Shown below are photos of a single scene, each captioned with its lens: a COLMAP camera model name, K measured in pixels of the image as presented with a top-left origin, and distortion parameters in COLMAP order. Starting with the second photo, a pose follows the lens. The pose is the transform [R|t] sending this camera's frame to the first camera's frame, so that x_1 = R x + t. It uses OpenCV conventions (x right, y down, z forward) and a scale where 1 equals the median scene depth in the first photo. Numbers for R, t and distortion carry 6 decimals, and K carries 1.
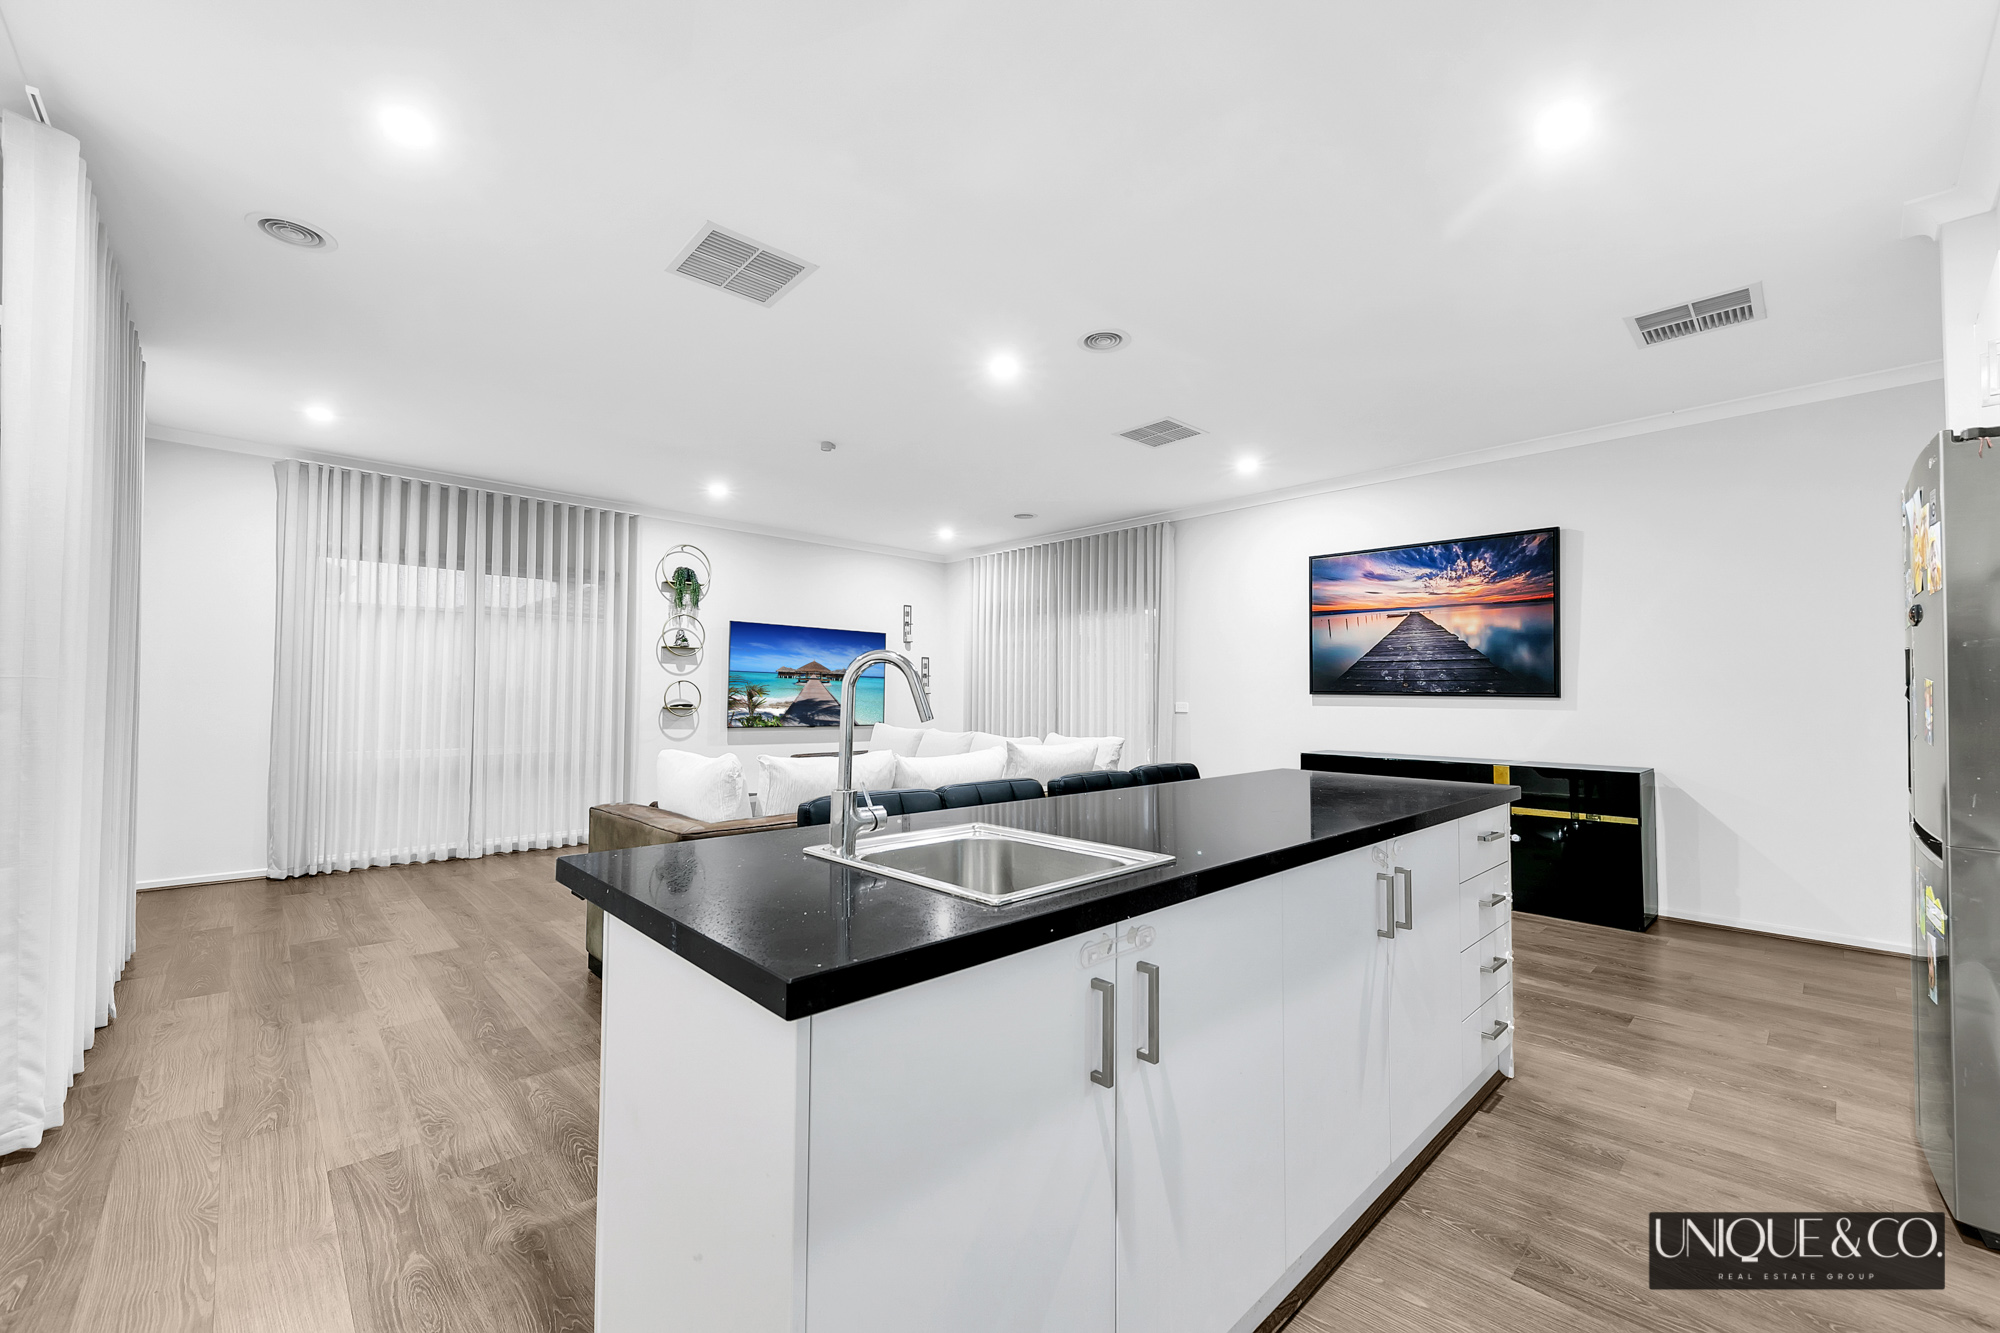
lens RADIAL K [[794.9, 0, 1007.6], [0, 794.9, 677.2], [0, 0, 1]] dist [-0.000778, -0.000402]
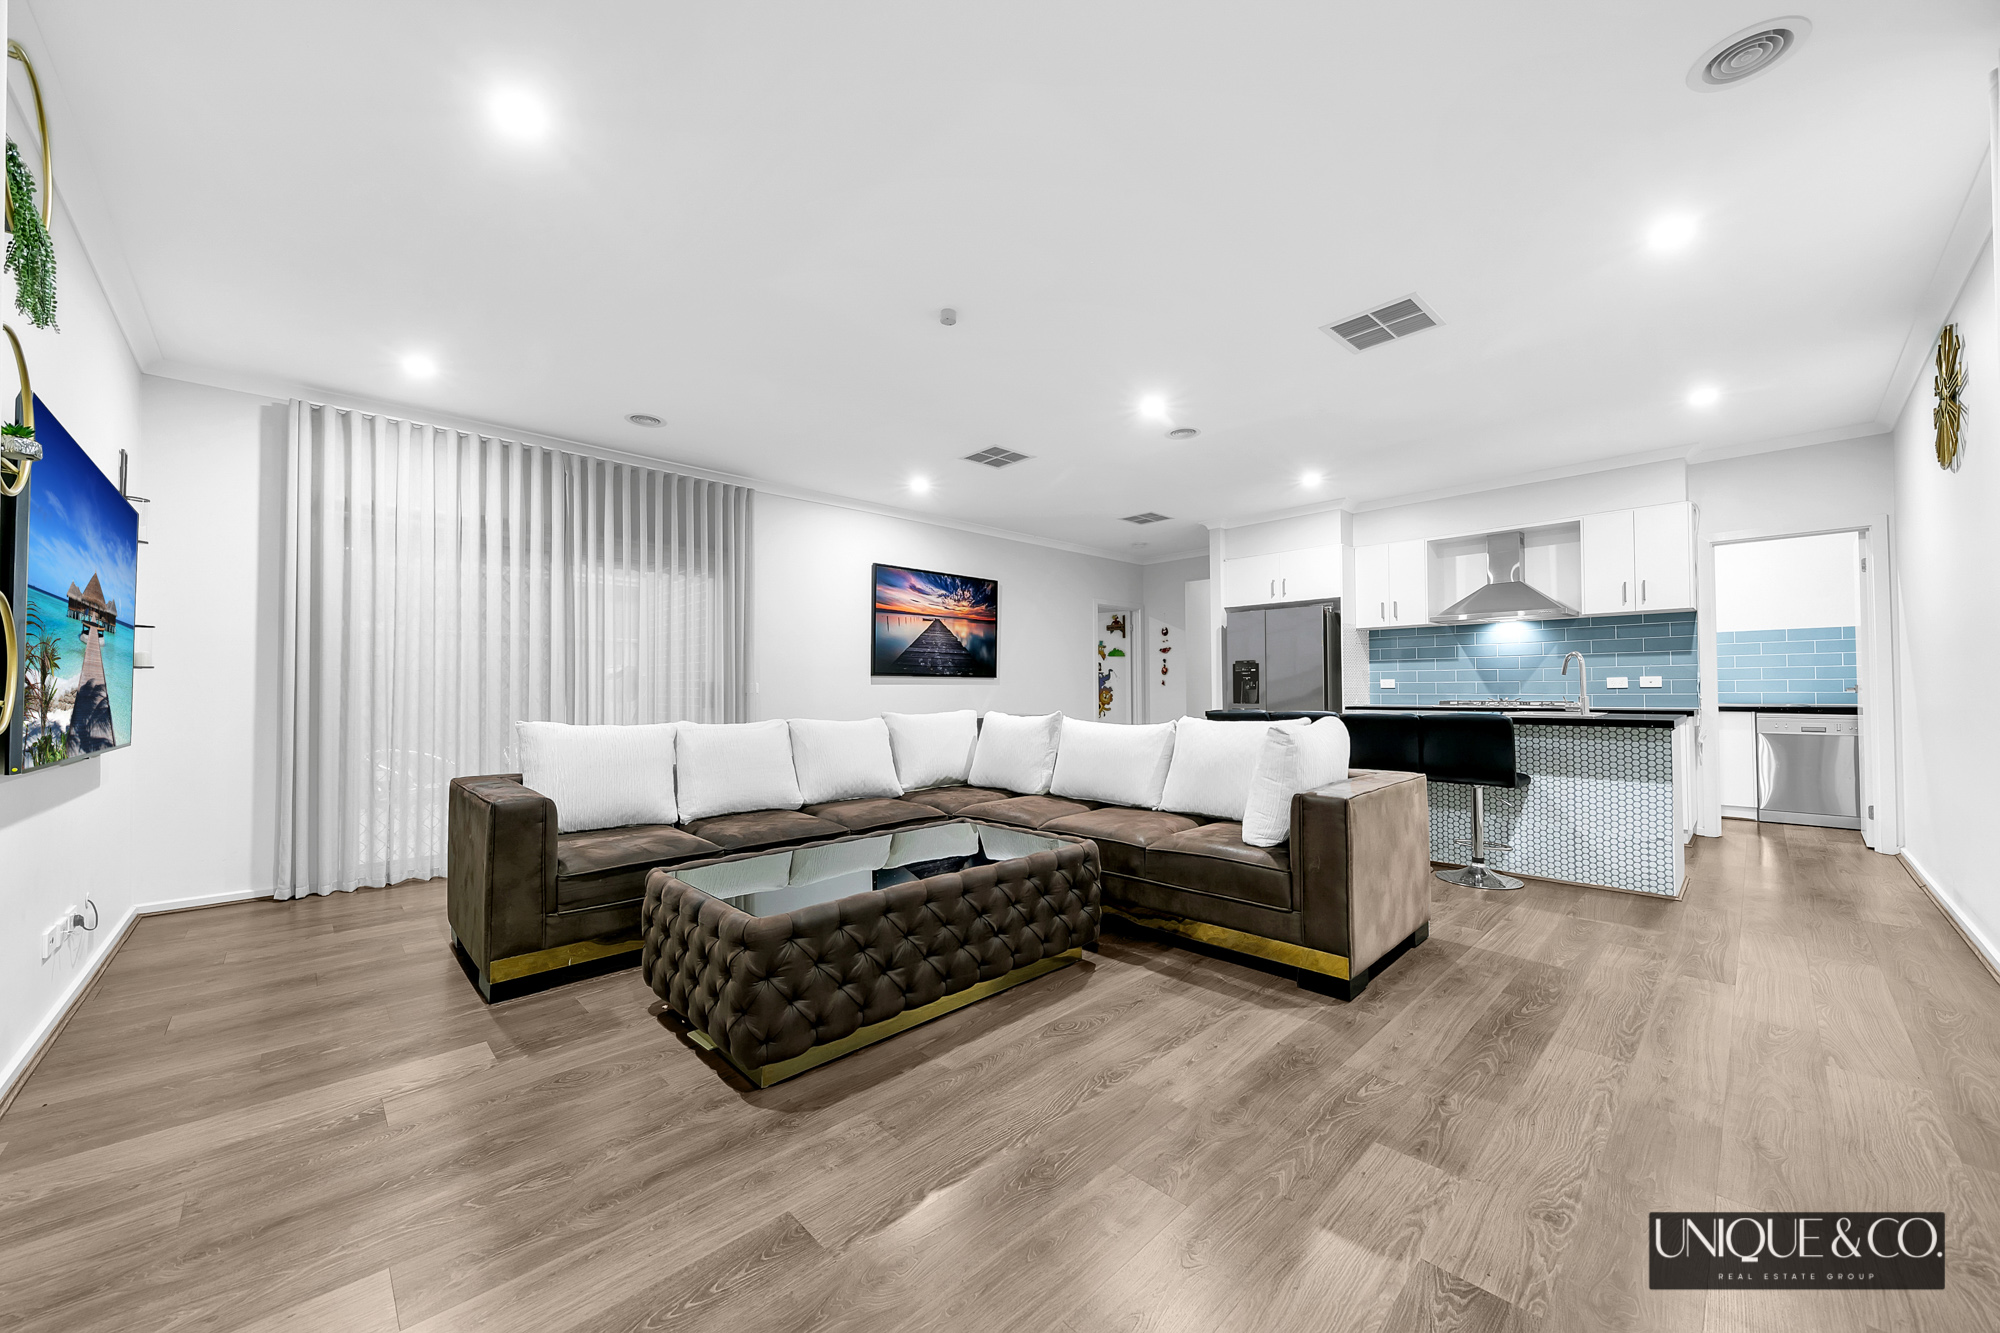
lens RADIAL K [[733.2, 0, 1011.4], [0, 733.2, 674.5], [0, 0, 1]] dist [0.018709, -0.007197]
pose [[-0.013513, 0.014068, 0.999810, -0.823533], [-0.016662, 0.999759, -0.014292, 0.036117], [-0.999770, -0.016852, -0.013275, 0.879137]]
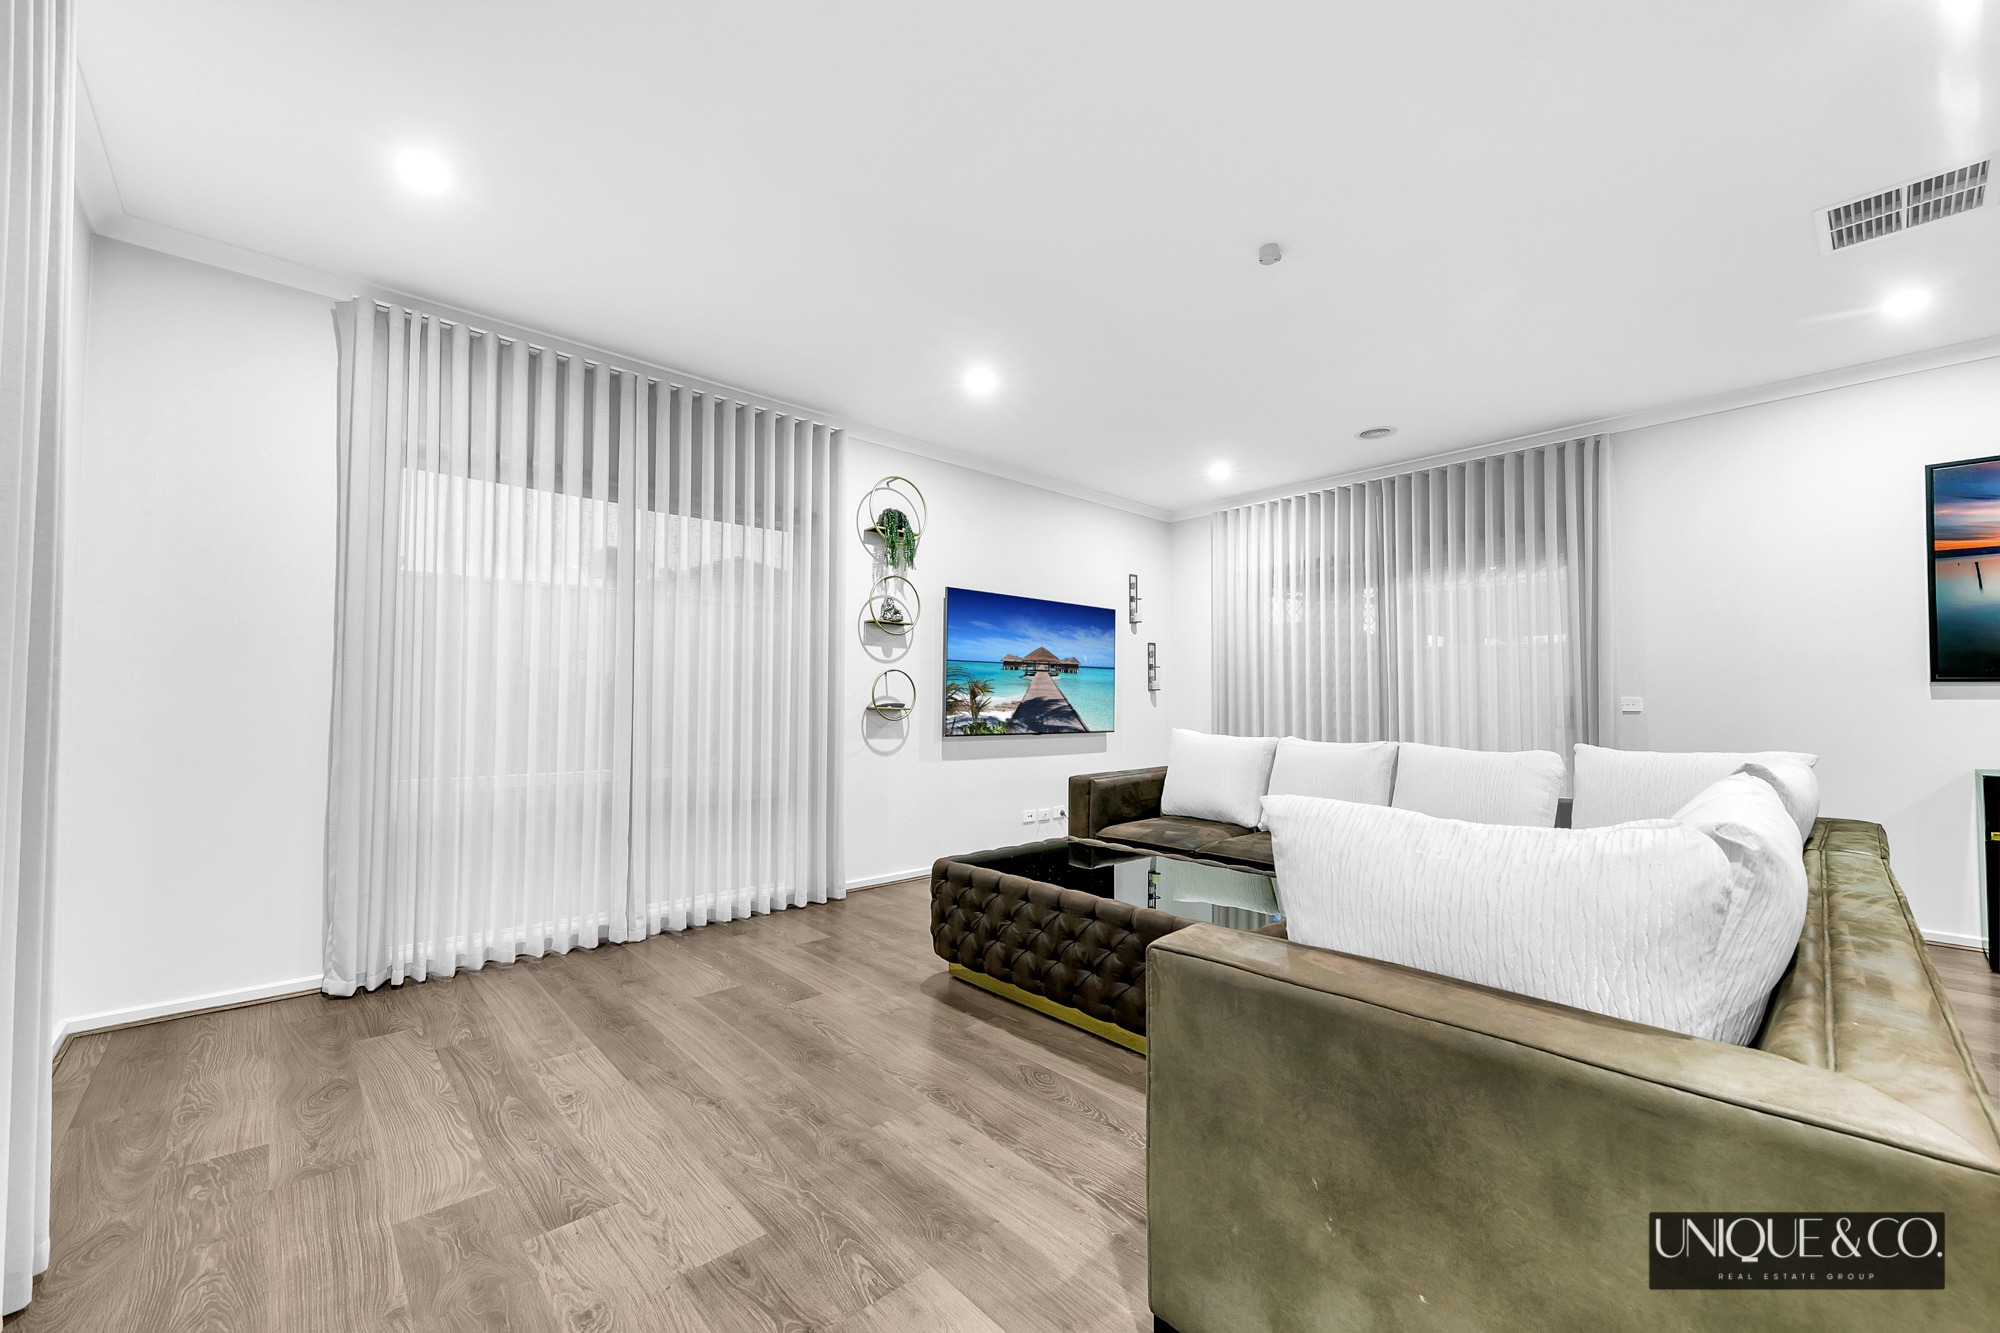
lens RADIAL K [[782.8, 0, 1000.9], [0, 782.8, 676.6], [0, 0, 1]] dist [-0.001359, -0.000241]
pose [[0.999843, -0.004989, -0.016988, -0.388087], [0.004827, 0.999943, -0.009573, 0.022433], [0.017035, 0.009489, 0.999810, 0.394981]]
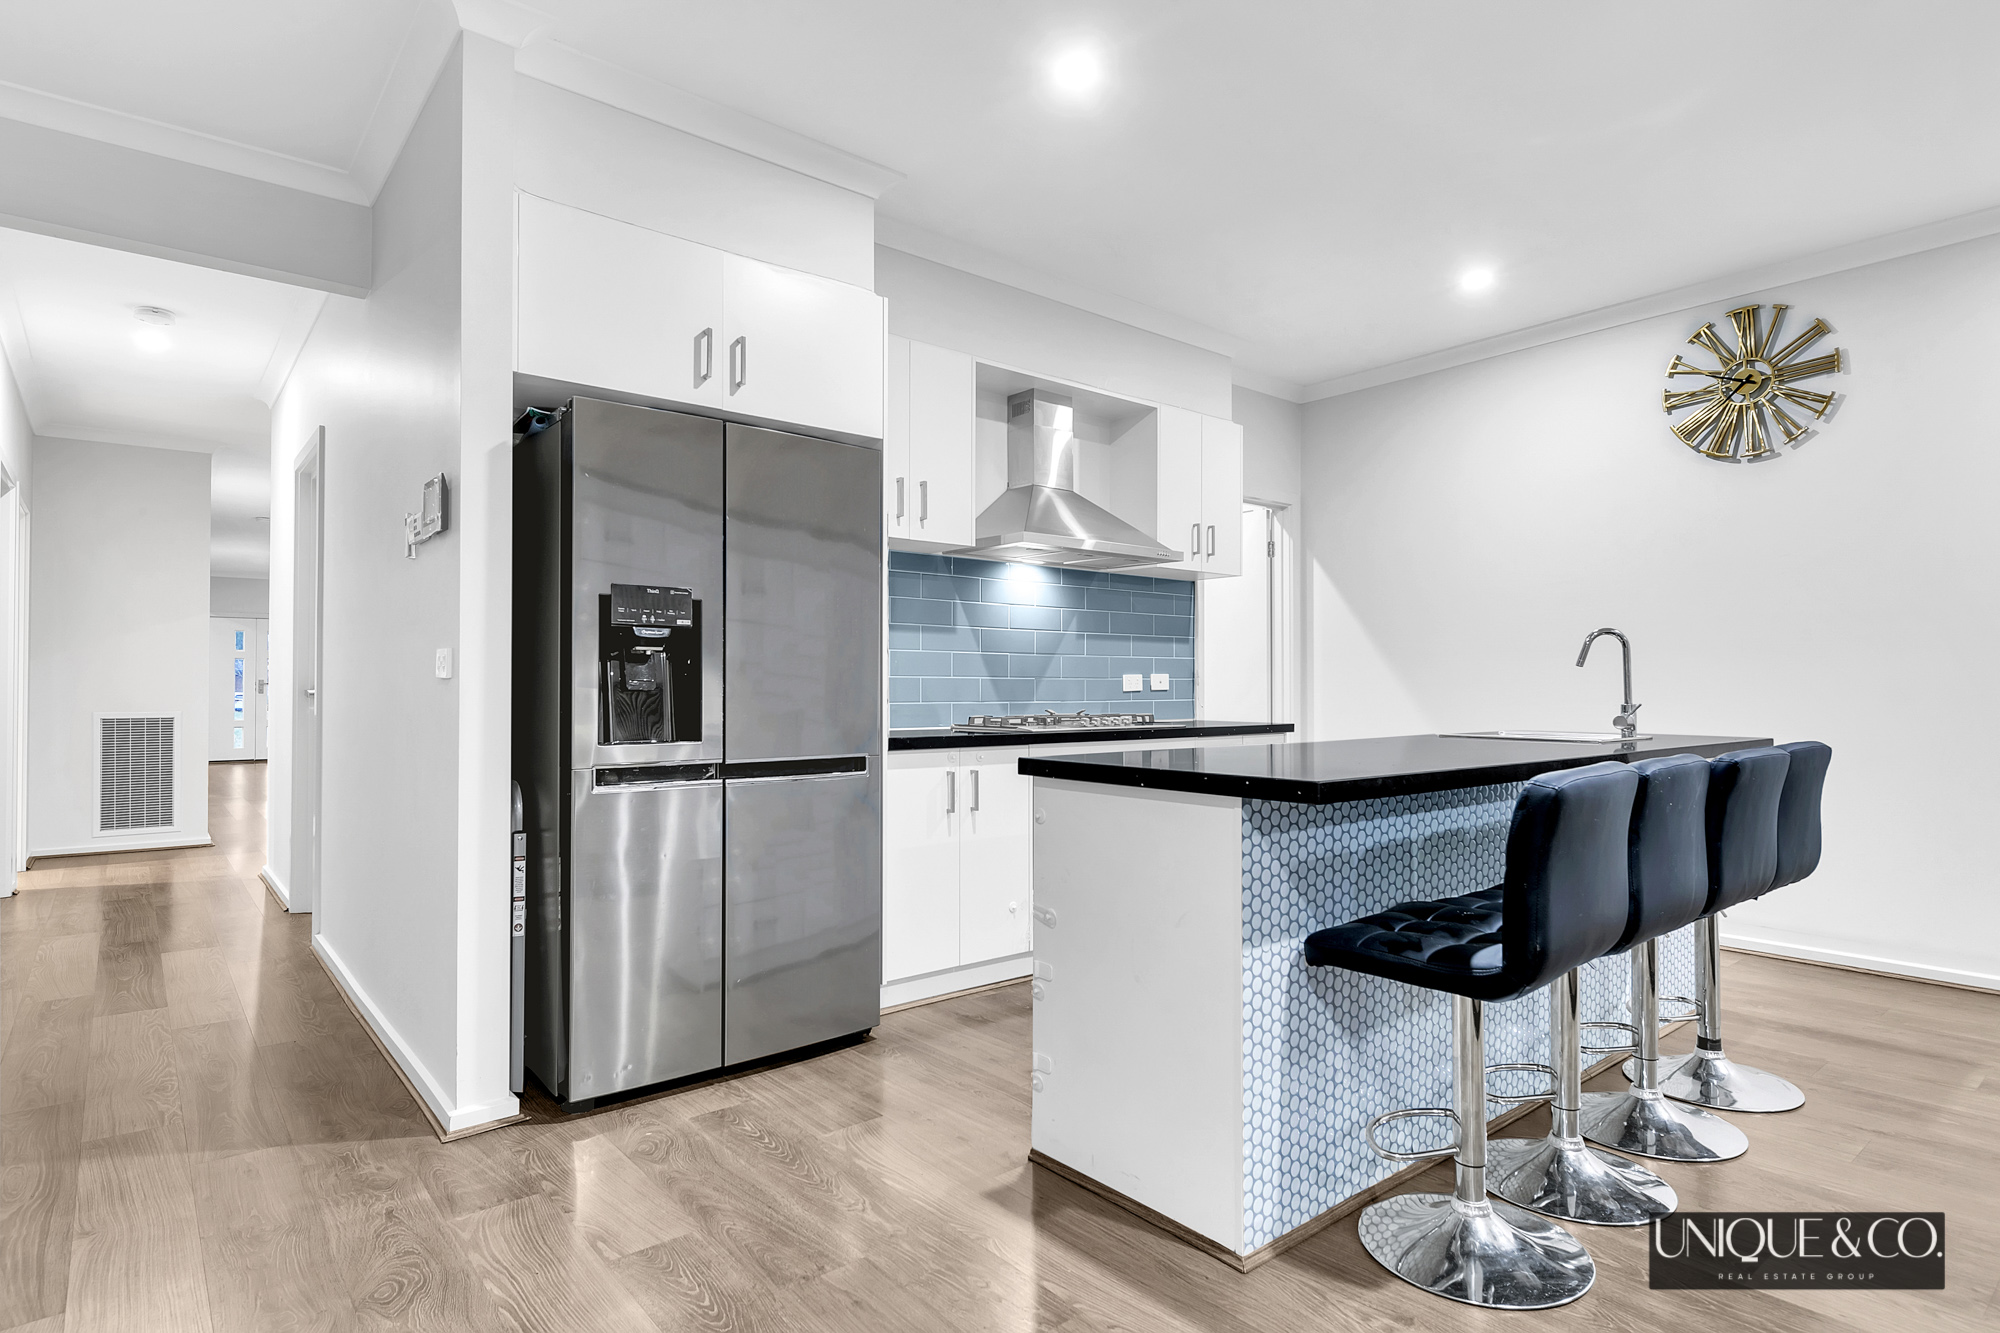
lens RADIAL K [[1044.9, 0, 999.5], [0, 1044.9, 676.7], [0, 0, 1]] dist [-0.000077, 0.000171]
pose [[-0.997338, -0.006095, 0.072664, 0.287826], [-0.008706, 0.999326, -0.035664, 0.047378], [-0.072398, -0.036202, -0.996719, 0.945157]]
